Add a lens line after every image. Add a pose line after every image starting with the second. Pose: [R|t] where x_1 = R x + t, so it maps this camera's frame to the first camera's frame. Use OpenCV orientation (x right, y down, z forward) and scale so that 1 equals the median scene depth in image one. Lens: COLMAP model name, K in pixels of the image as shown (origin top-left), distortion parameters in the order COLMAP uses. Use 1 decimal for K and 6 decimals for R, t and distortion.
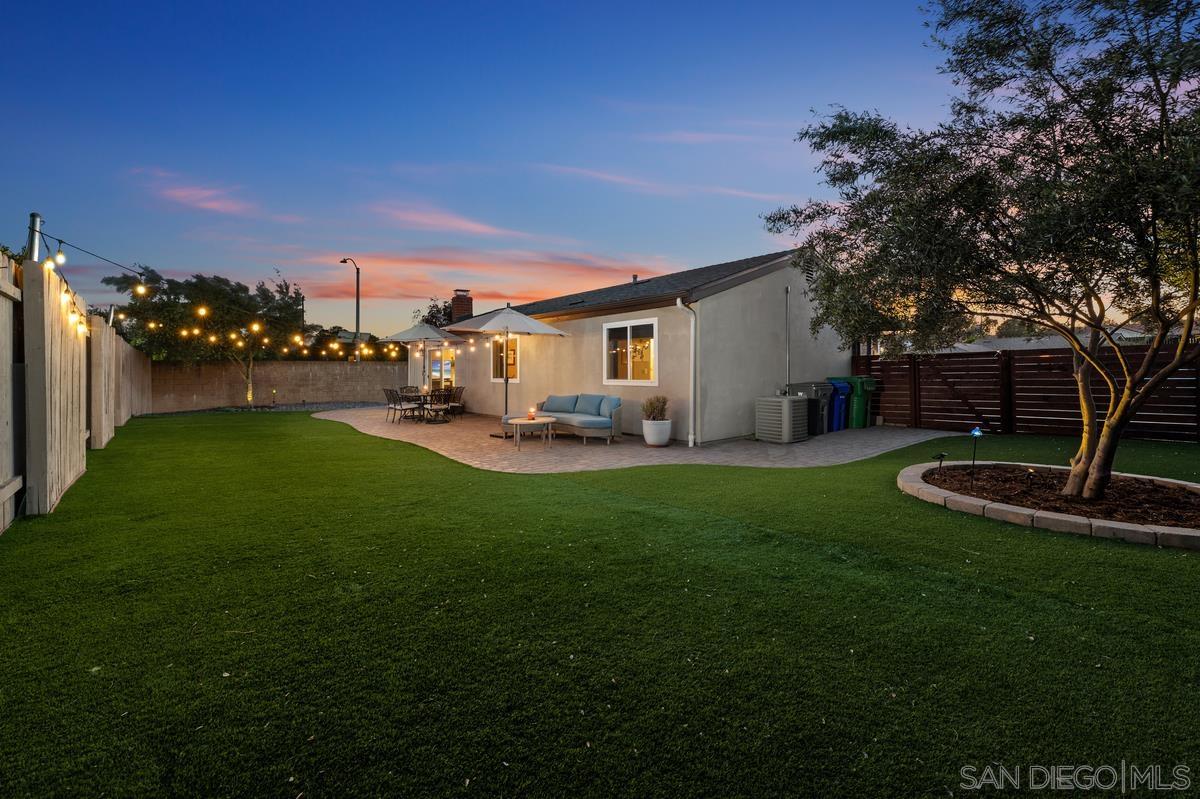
lens RADIAL K [[484.9, 0, 600.6], [0, 484.9, 379.0], [0, 0, 1]] dist [0.000121, 0.000005]
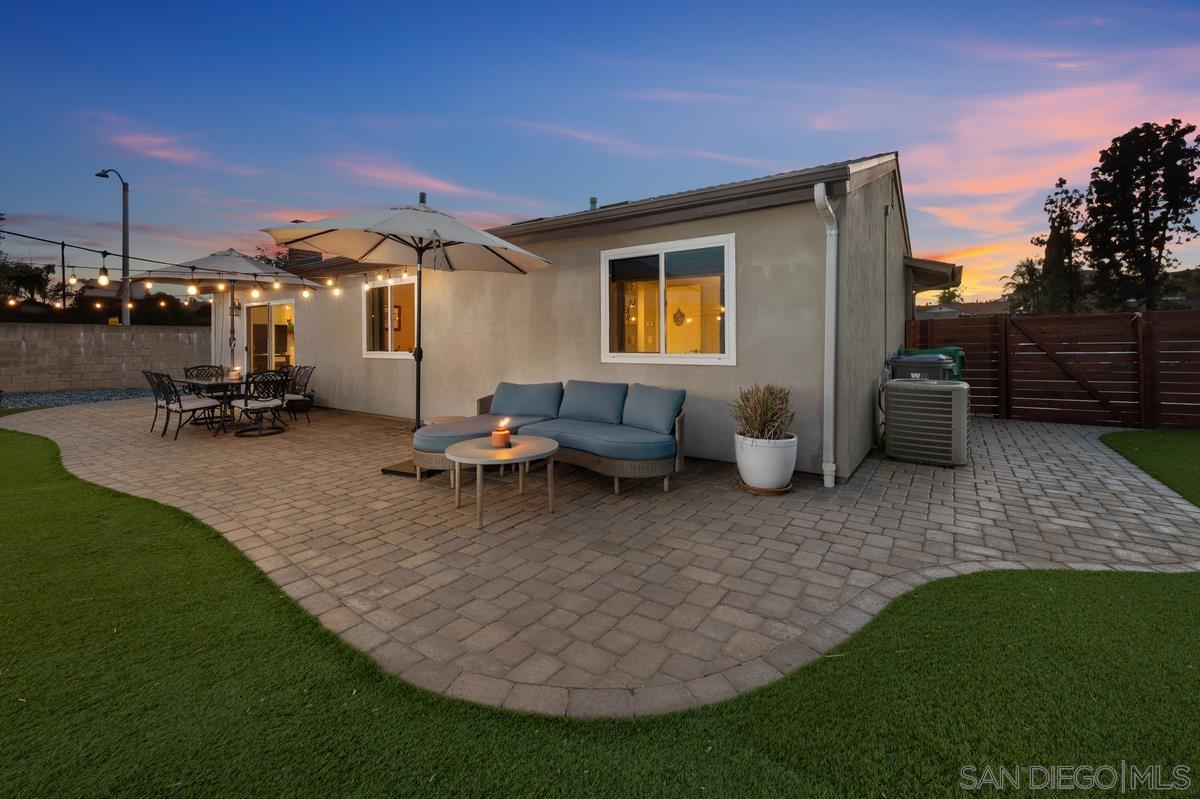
lens RADIAL K [[497.3, 0, 599.3], [0, 497.3, 357.4], [0, 0, 1]] dist [-0.000463, -0.000056]
pose [[0.965515, -0.003503, 0.260325, -0.139308], [0.001075, 0.999955, 0.009470, 0.000857], [-0.260346, -0.008863, 0.965475, 0.442987]]
